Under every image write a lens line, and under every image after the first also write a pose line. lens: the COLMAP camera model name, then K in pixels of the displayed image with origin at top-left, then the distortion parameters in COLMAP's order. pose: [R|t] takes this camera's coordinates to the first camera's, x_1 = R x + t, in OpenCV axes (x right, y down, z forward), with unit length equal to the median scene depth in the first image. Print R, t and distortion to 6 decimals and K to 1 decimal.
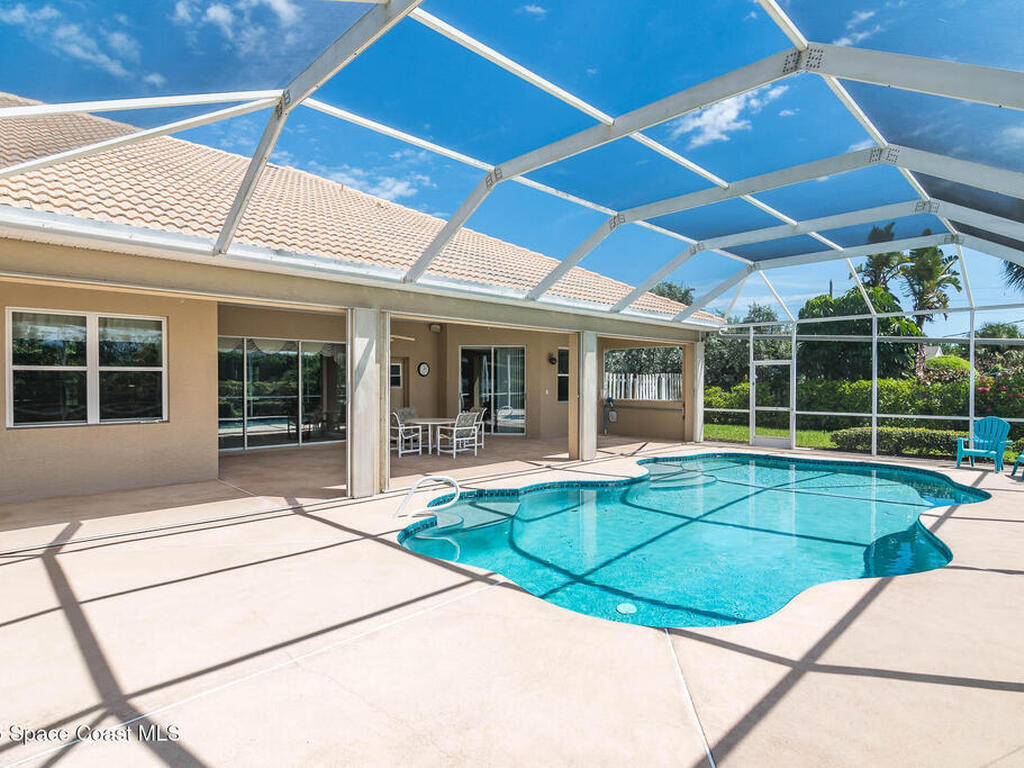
lens RADIAL K [[558.7, 0, 508.3], [0, 558.7, 381.1], [0, 0, 1]] dist [0.000336, -0.000697]
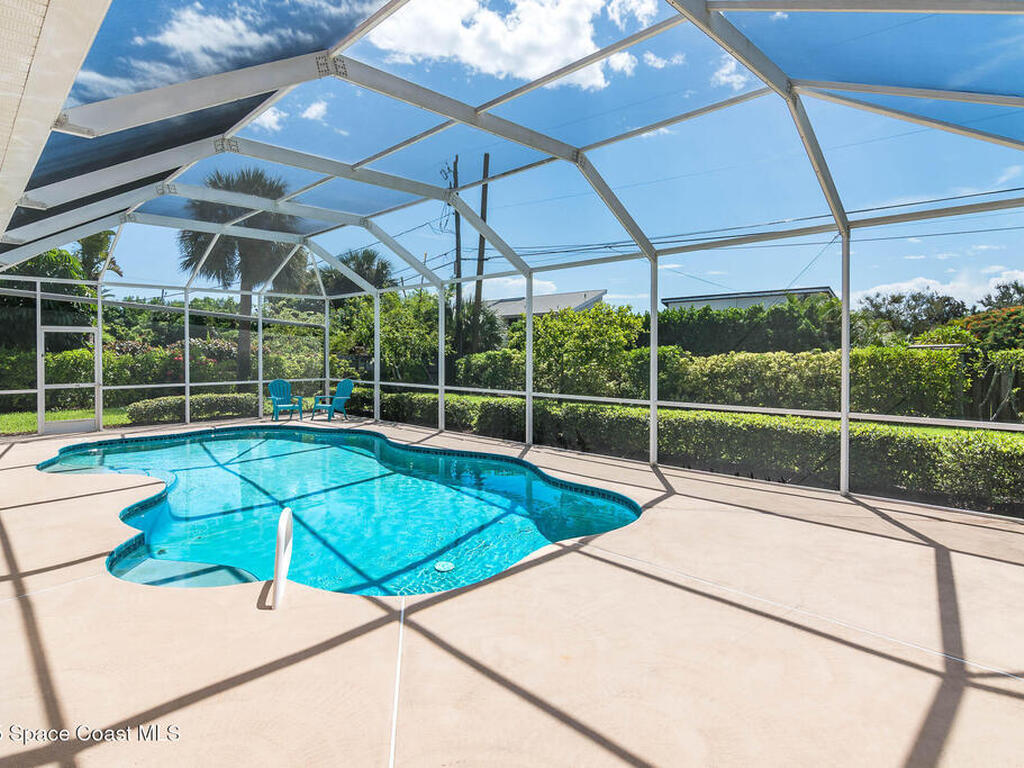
lens RADIAL K [[558.7, 0, 508.3], [0, 558.7, 381.1], [0, 0, 1]] dist [0.000336, -0.000697]
pose [[0.011265, -0.052594, 0.998552, -0.398224], [0.000107, 0.998616, 0.052596, 0.000122], [-0.999937, -0.000486, 0.011255, 0.424500]]
